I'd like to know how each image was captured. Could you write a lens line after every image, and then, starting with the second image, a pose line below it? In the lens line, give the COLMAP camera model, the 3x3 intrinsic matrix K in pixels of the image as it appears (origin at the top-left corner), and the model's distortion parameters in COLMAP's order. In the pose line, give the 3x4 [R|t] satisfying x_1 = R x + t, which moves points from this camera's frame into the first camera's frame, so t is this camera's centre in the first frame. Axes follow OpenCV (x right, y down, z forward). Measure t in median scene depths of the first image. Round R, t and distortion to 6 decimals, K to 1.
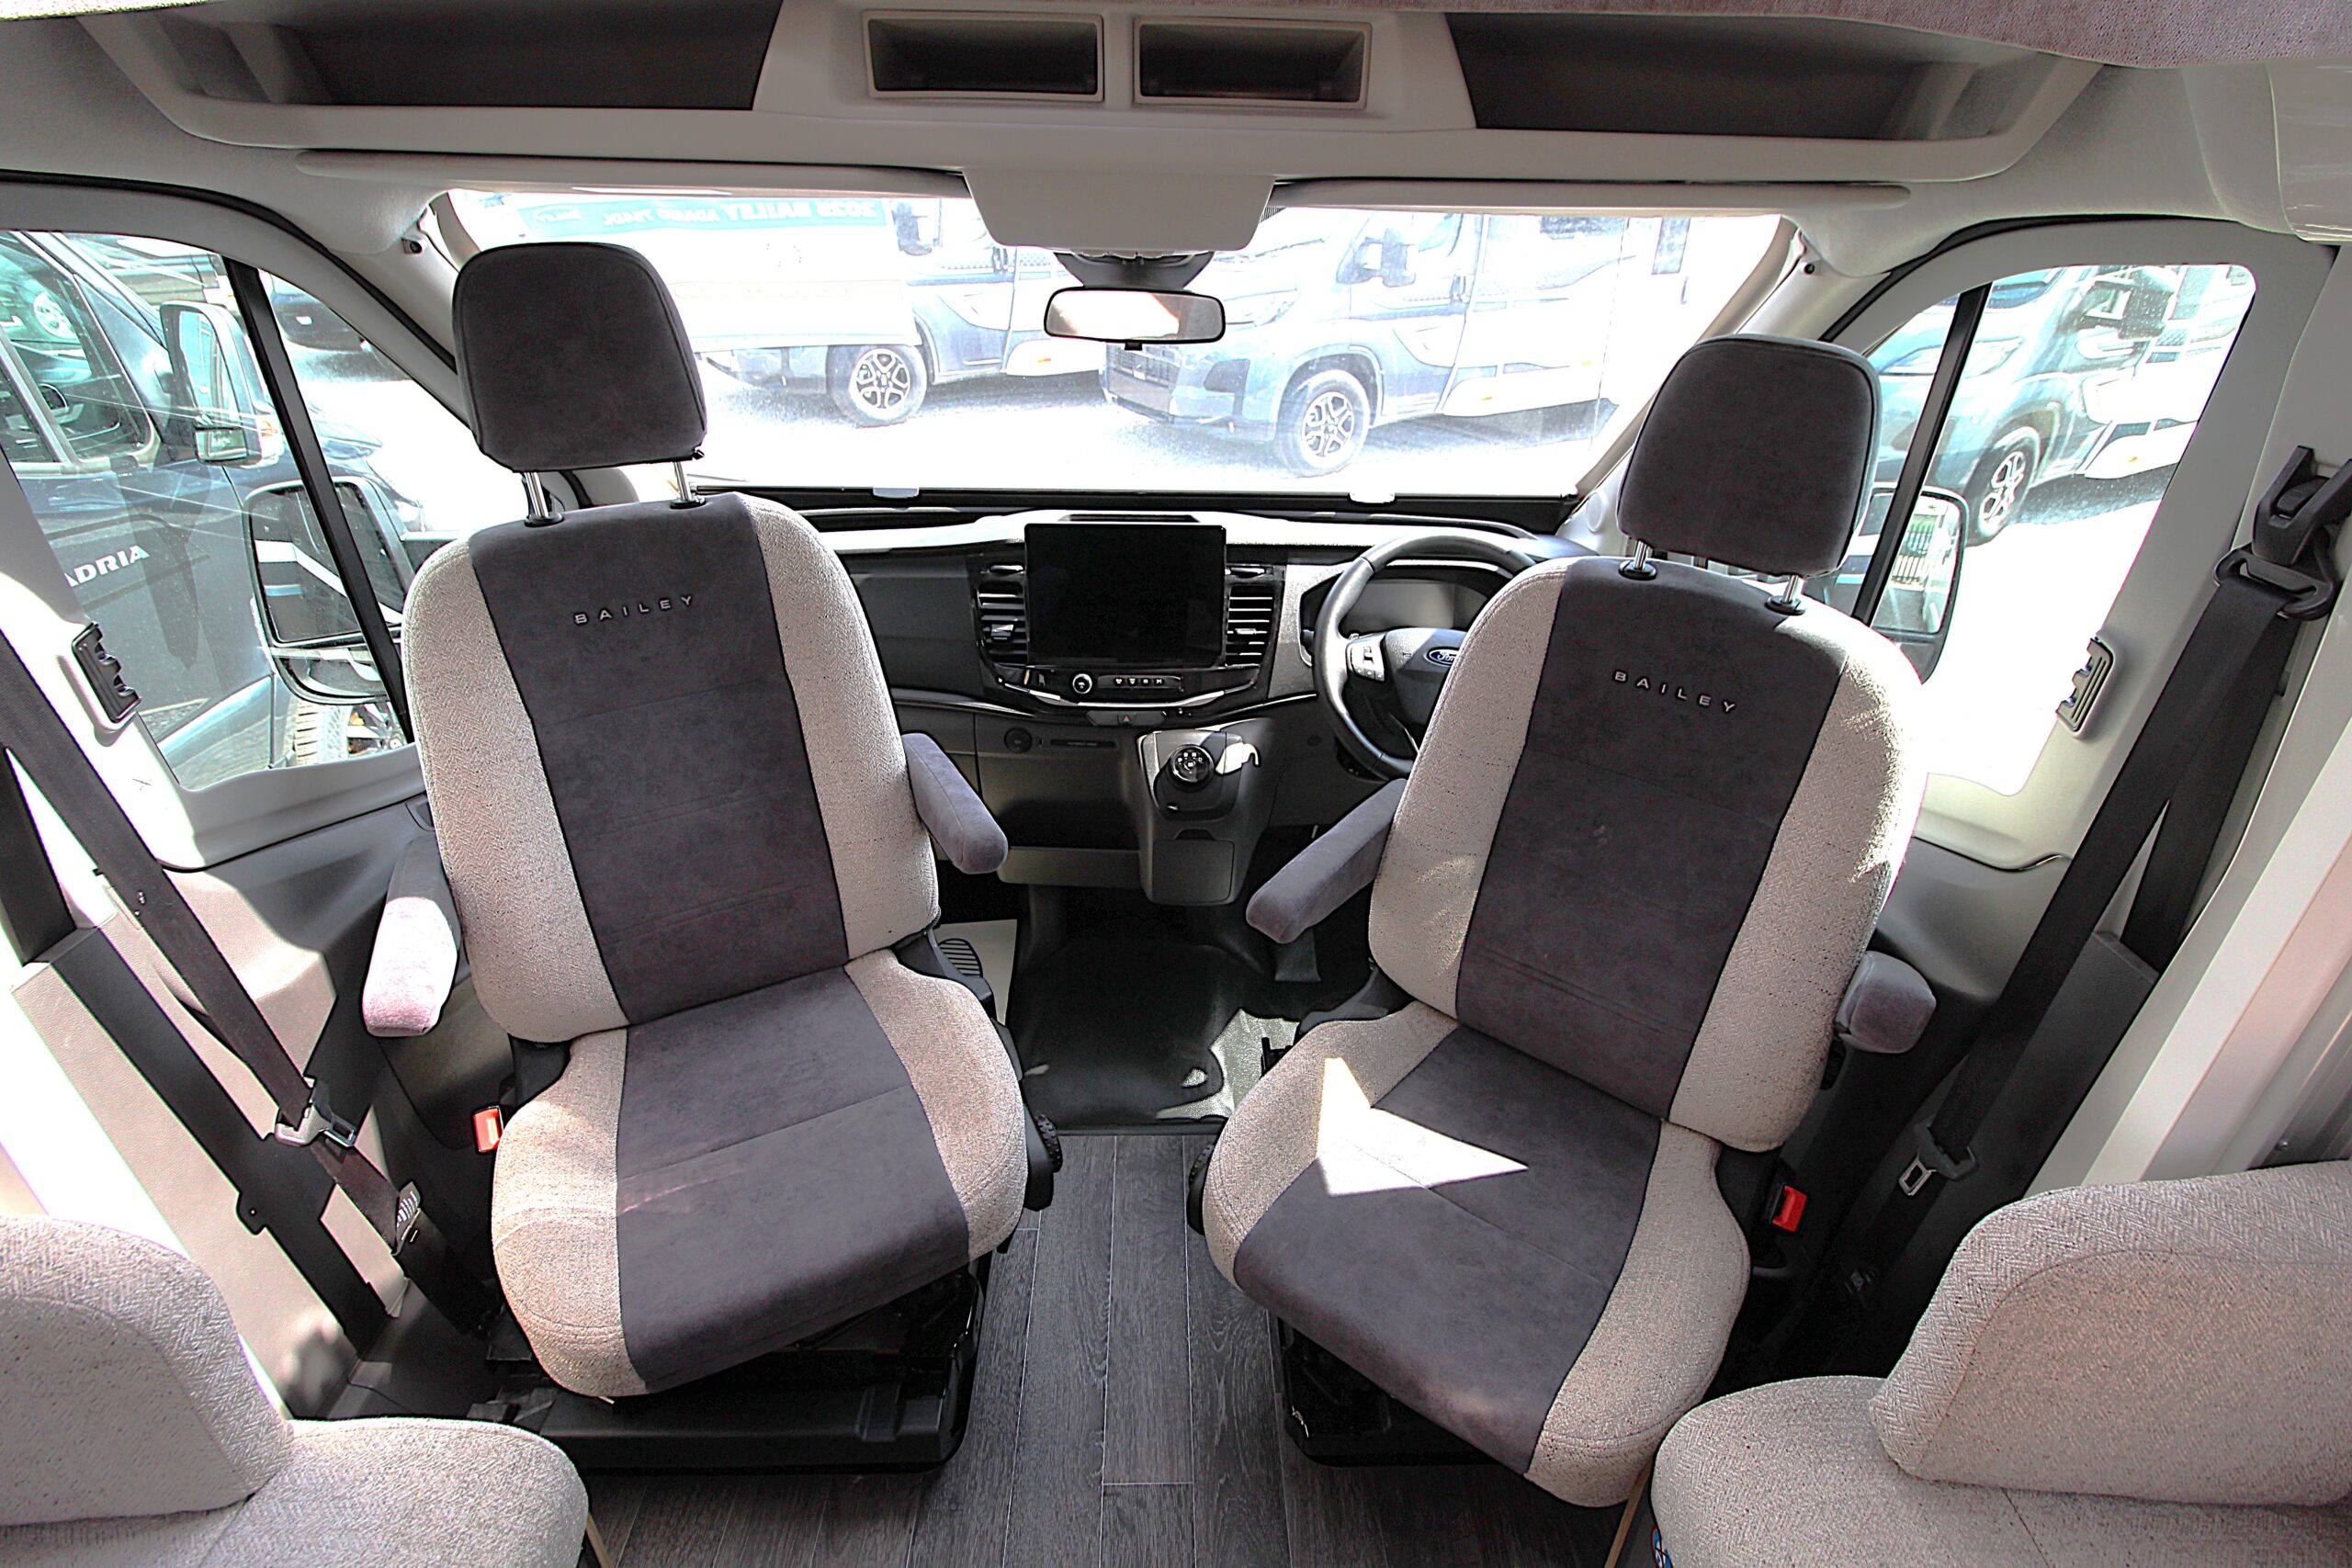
lens RADIAL K [[1083.5, 0, 1181.6], [0, 1083.5, 753.4], [0, 0, 1]] dist [-0.002002, -0.011562]
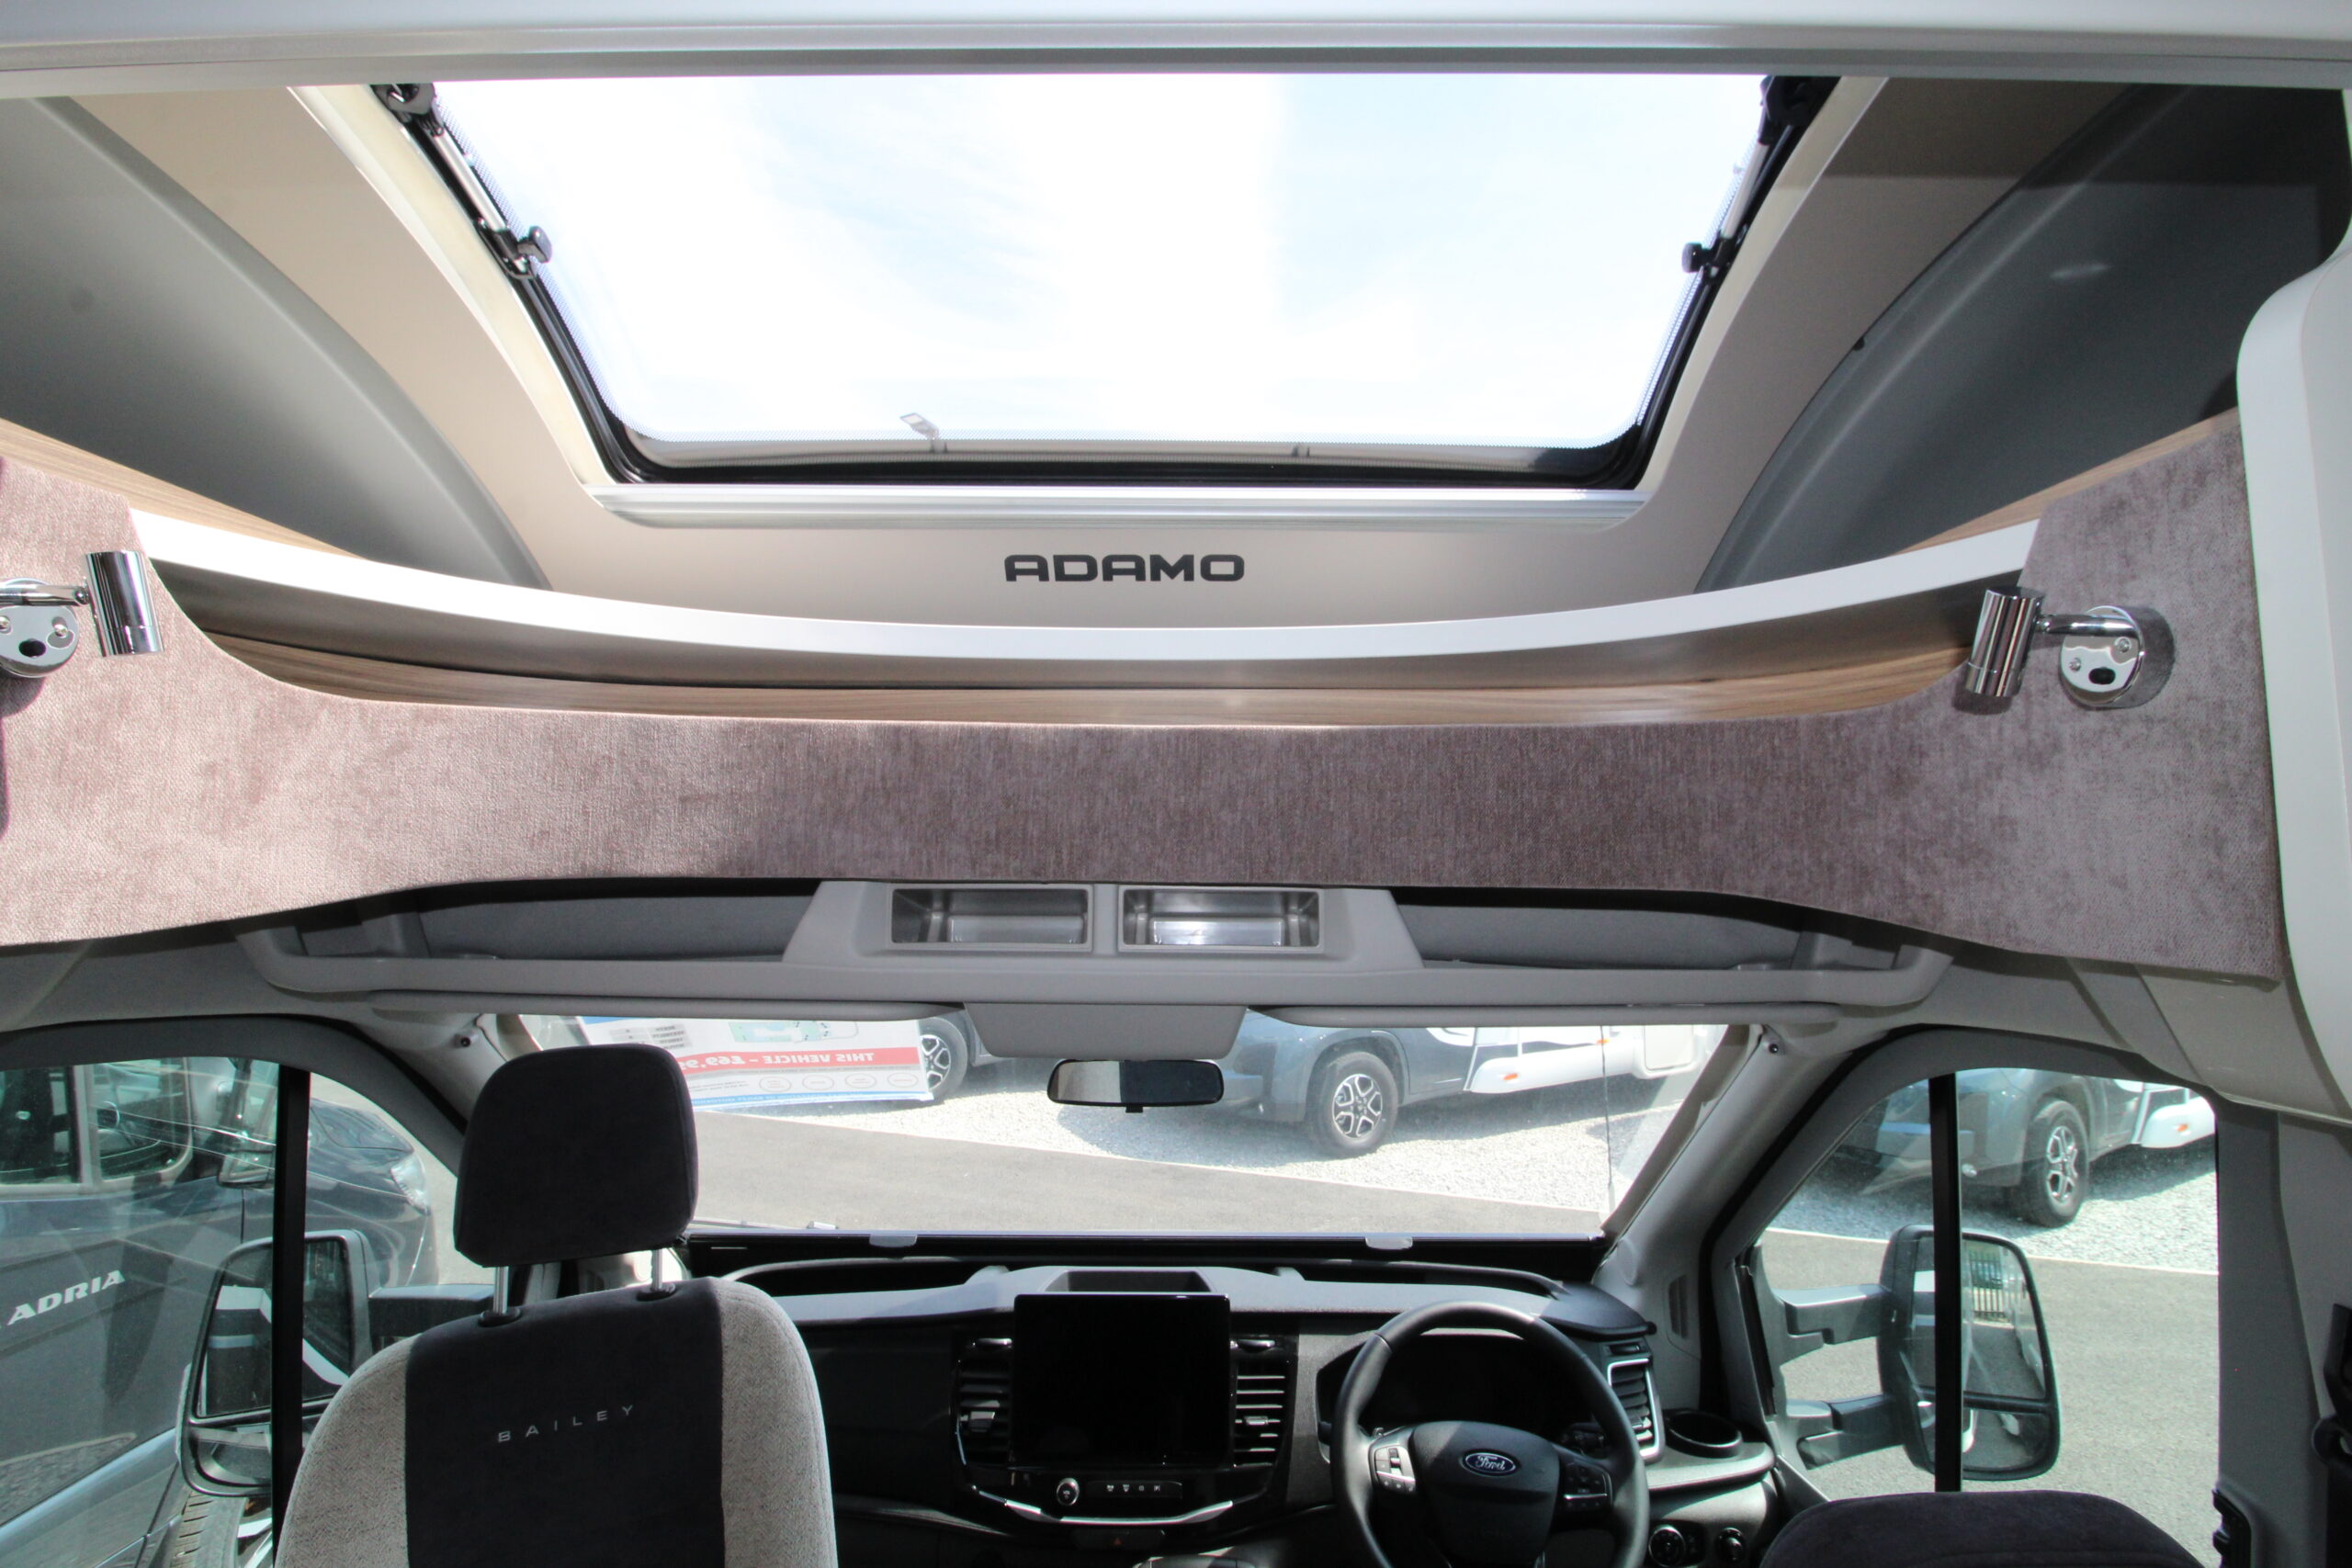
lens RADIAL K [[1069.5, 0, 1191.3], [0, 1069.5, 778.7], [0, 0, 1]] dist [-0.003248, -0.011005]
pose [[0.999688, -0.013666, -0.020928, 0.030904], [-0.000002, 0.837256, -0.546811, -0.074322], [0.024995, 0.546640, 0.836995, -0.016458]]
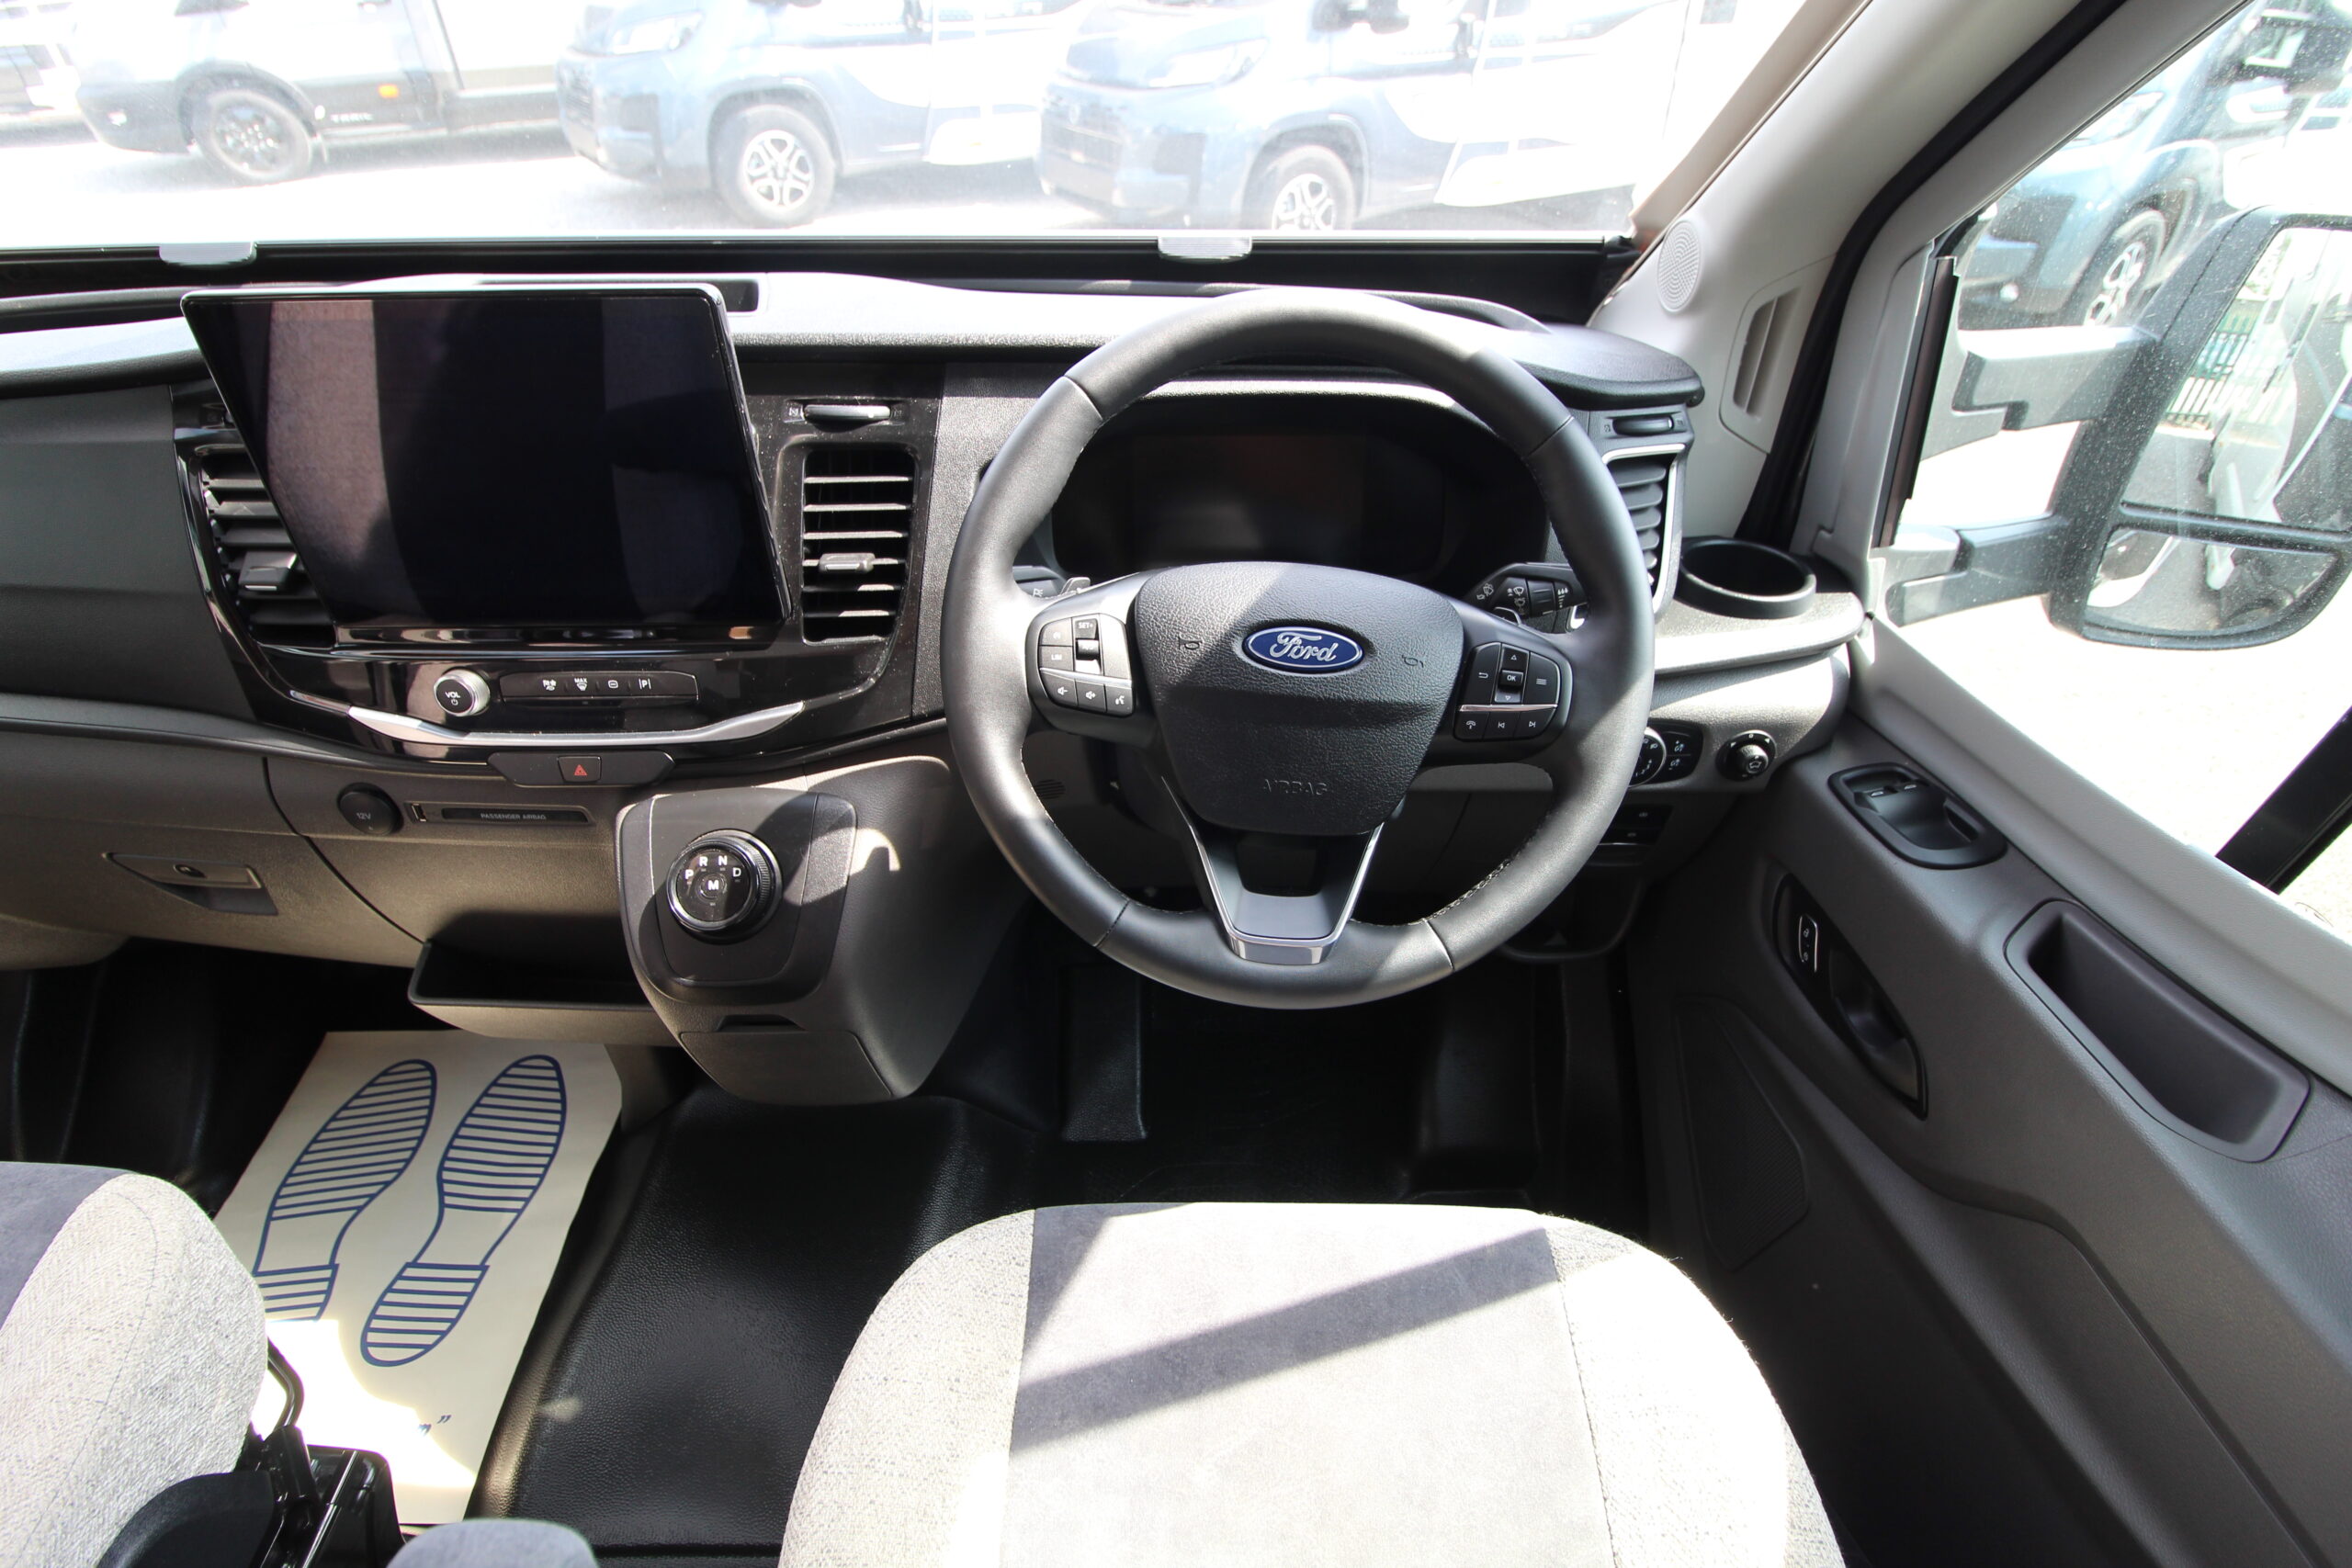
lens RADIAL K [[1100.0, 0, 1172.7], [0, 1100.0, 756.5], [0, 0, 1]] dist [-0.013944, -0.000560]
pose [[0.999947, -0.009069, -0.004801, 0.185216], [0.009677, 0.989043, 0.147312, -0.098146], [0.003412, -0.147351, 0.989078, 0.561030]]
